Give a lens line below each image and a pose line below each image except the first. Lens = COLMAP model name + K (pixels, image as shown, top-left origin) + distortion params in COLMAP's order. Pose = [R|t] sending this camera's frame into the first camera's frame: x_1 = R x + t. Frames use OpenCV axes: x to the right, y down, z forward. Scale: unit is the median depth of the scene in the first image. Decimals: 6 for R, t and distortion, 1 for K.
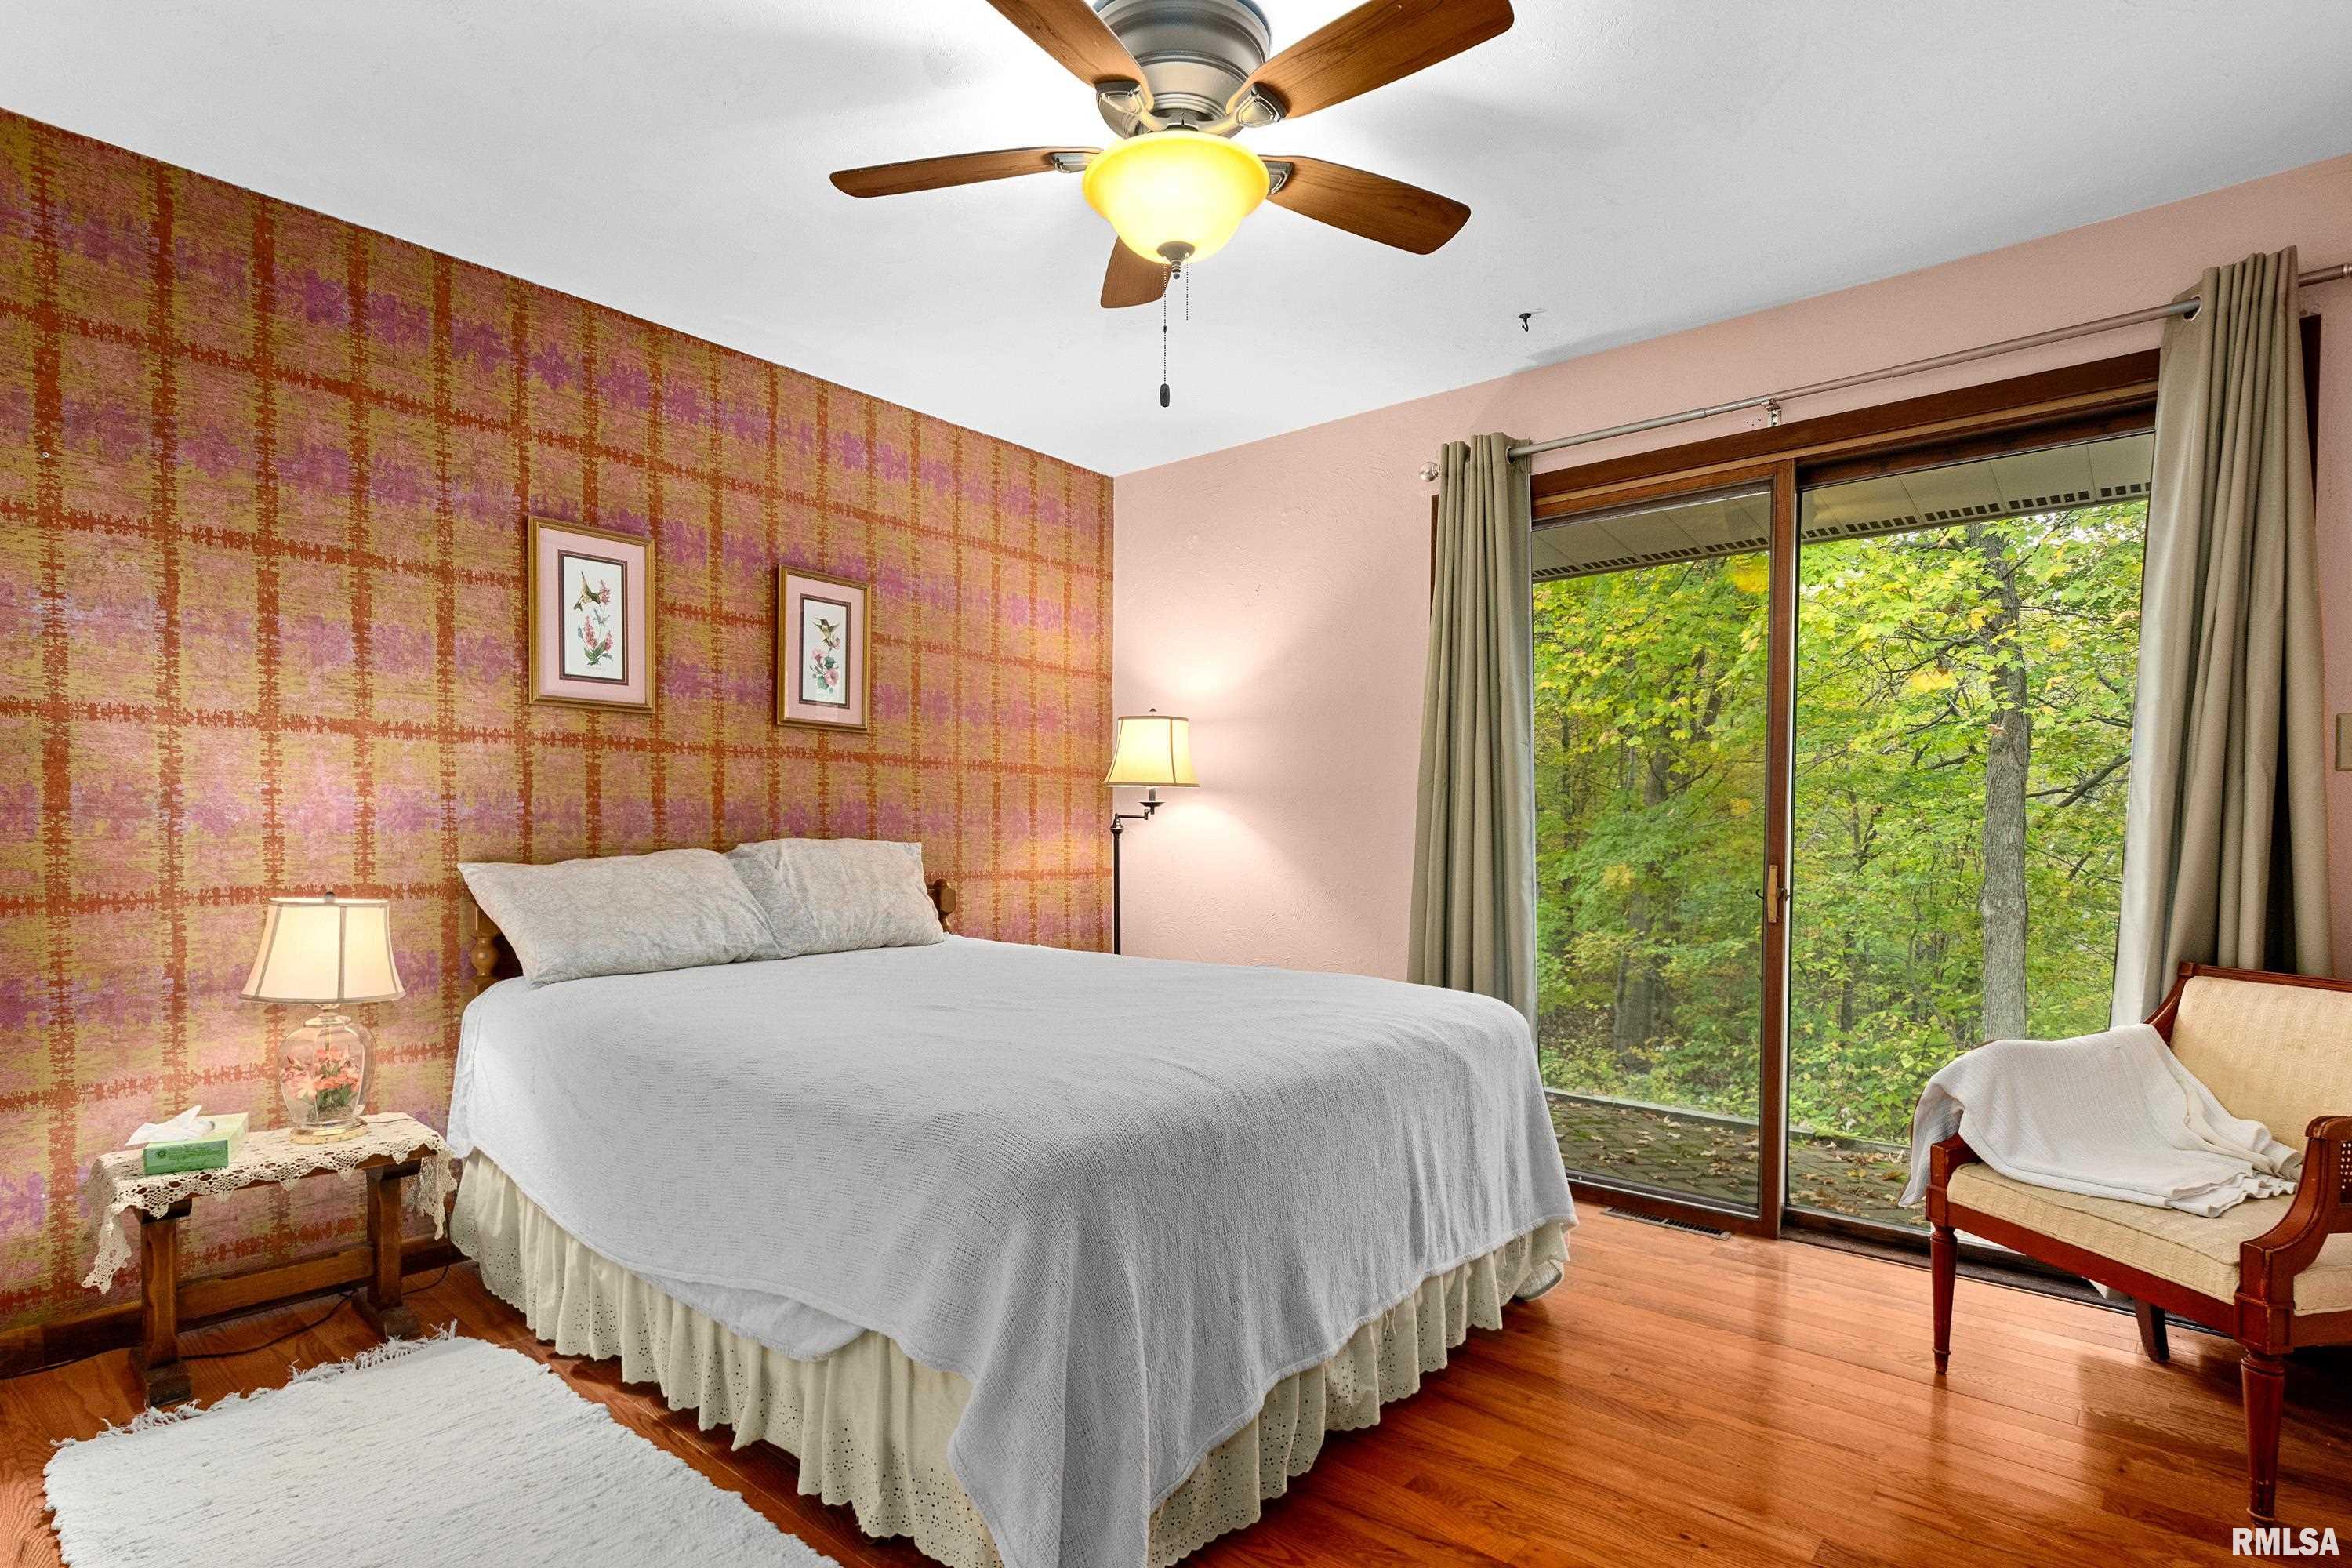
lens RADIAL K [[1178.4, 0, 1172.7], [0, 1178.4, 865.9], [0, 0, 1]] dist [-0.004426, -0.002380]
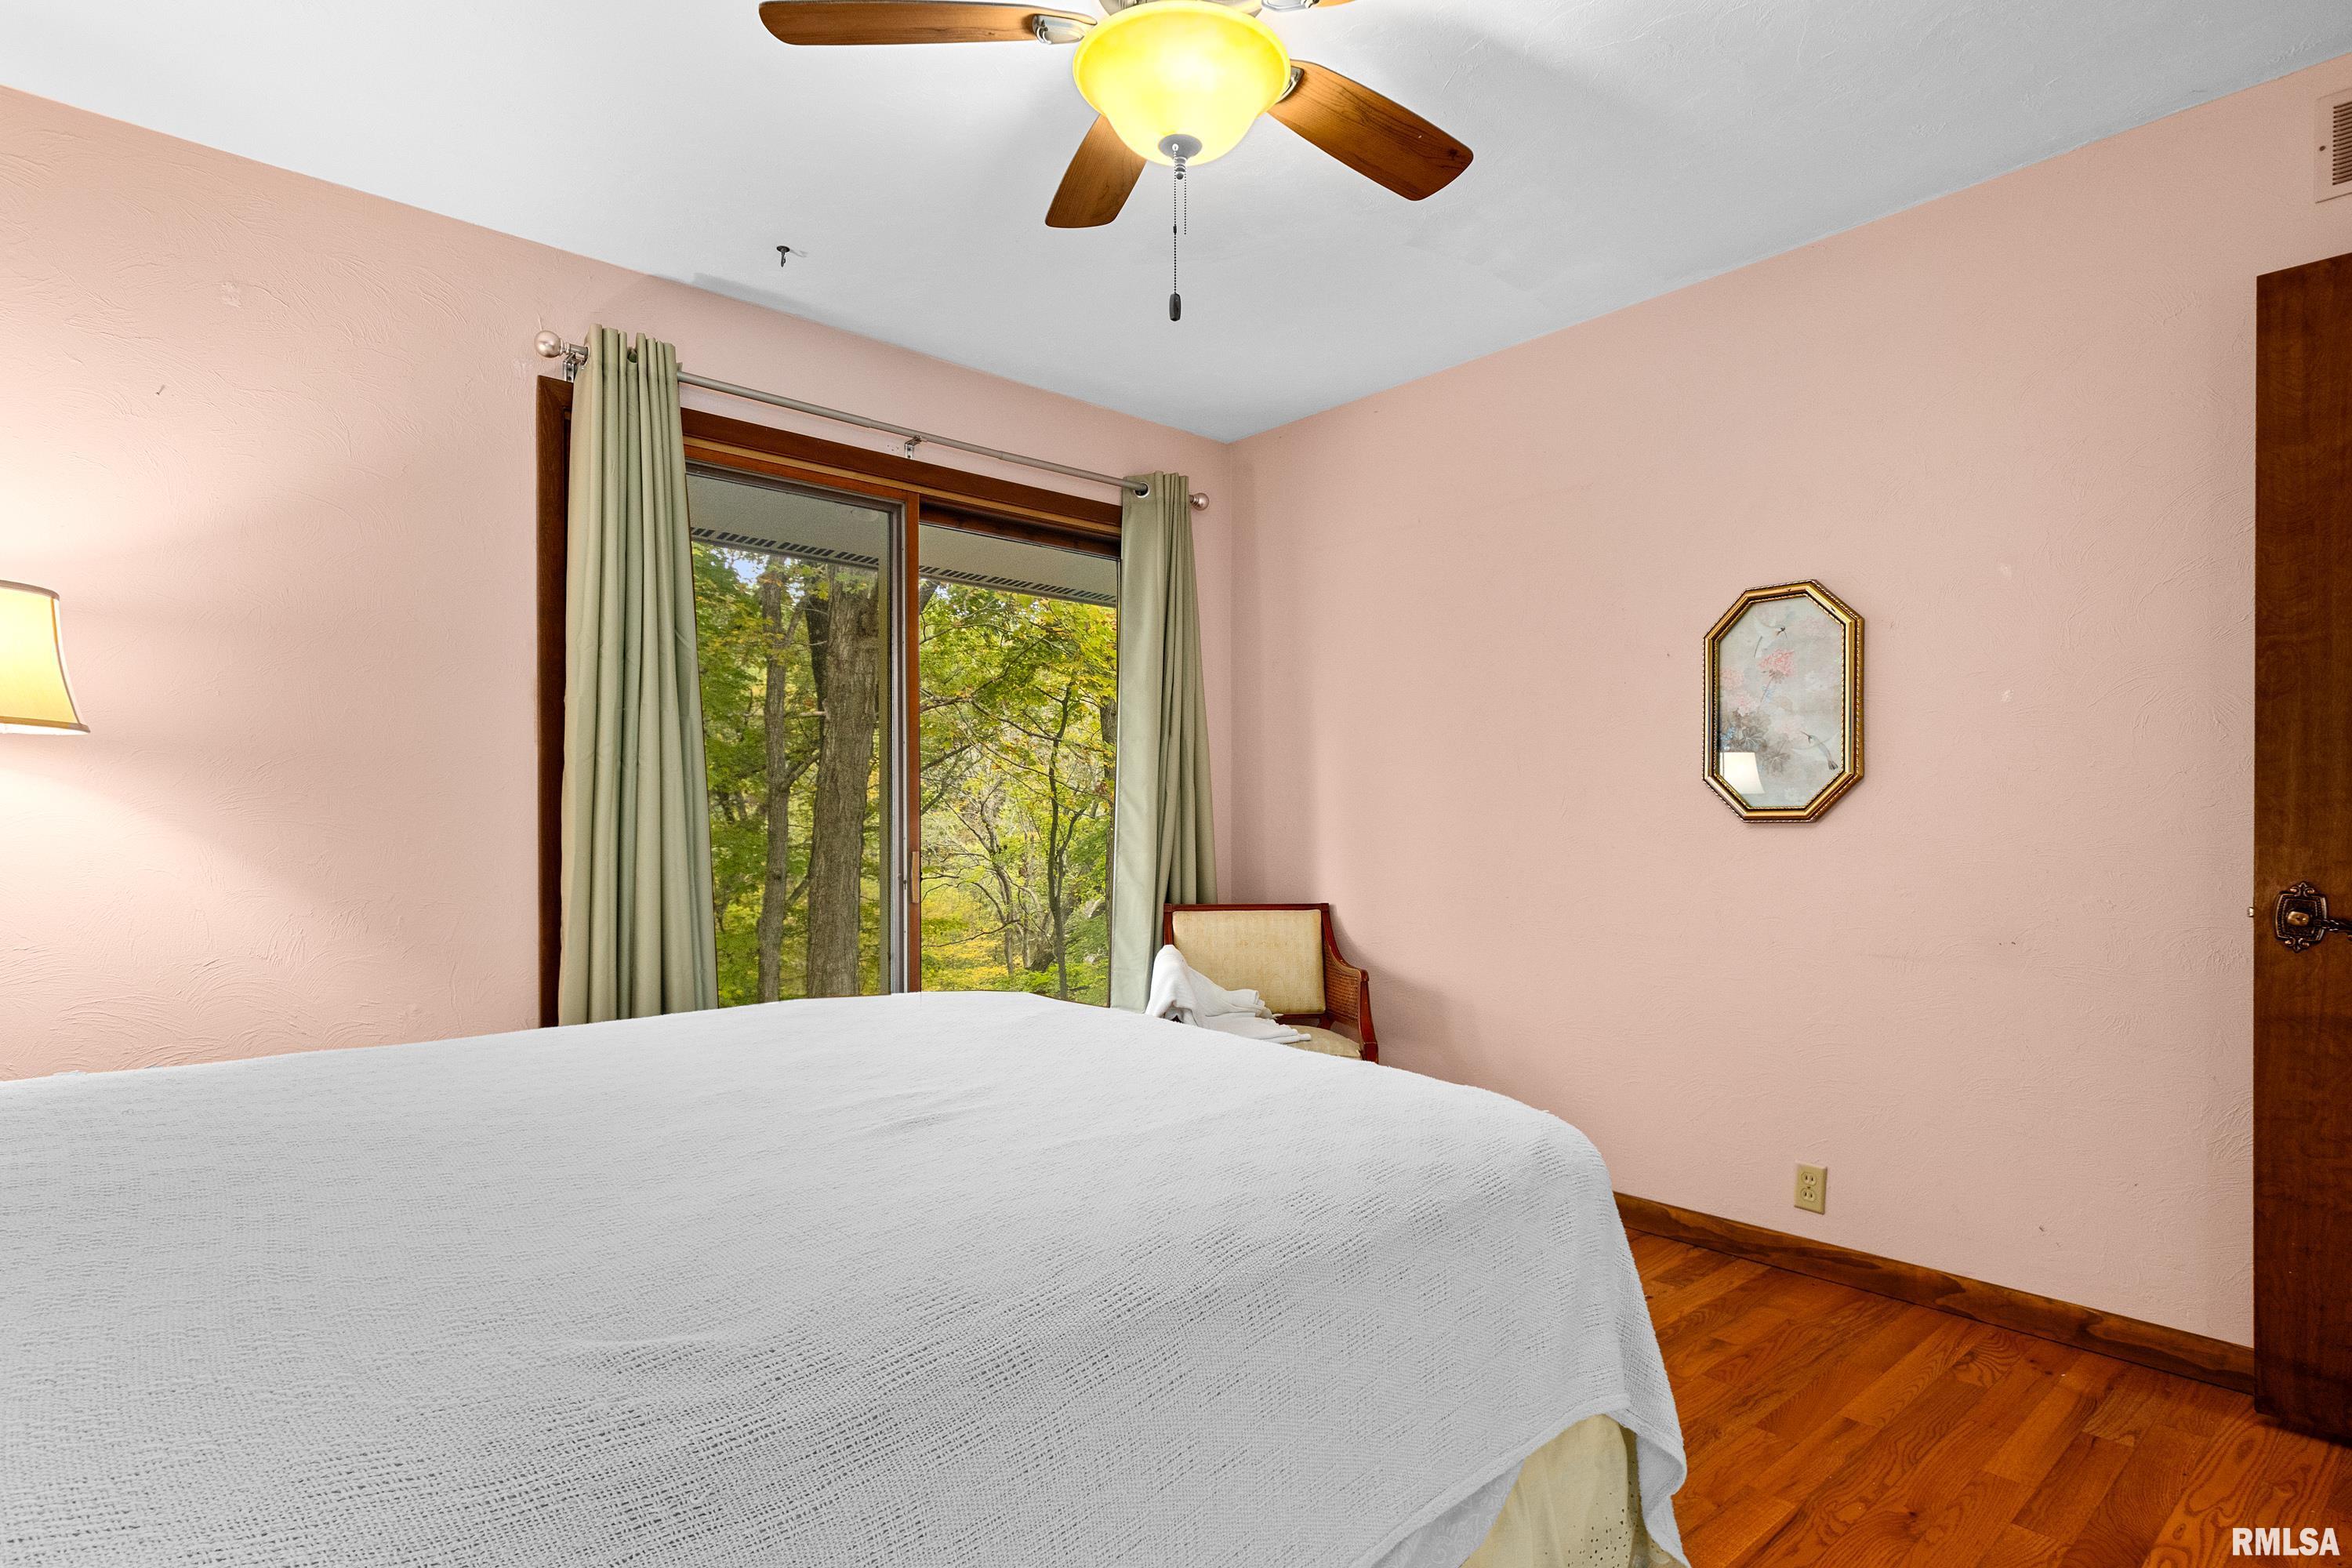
lens RADIAL K [[1172.1, 0, 1173.5], [0, 1172.1, 816.9], [0, 0, 1]] dist [-0.002767, -0.000574]
pose [[0.136336, -0.005632, 0.990647, -0.565295], [0.023900, 0.999711, 0.002394, -0.030690], [-0.990374, 0.023350, 0.136432, 0.614561]]
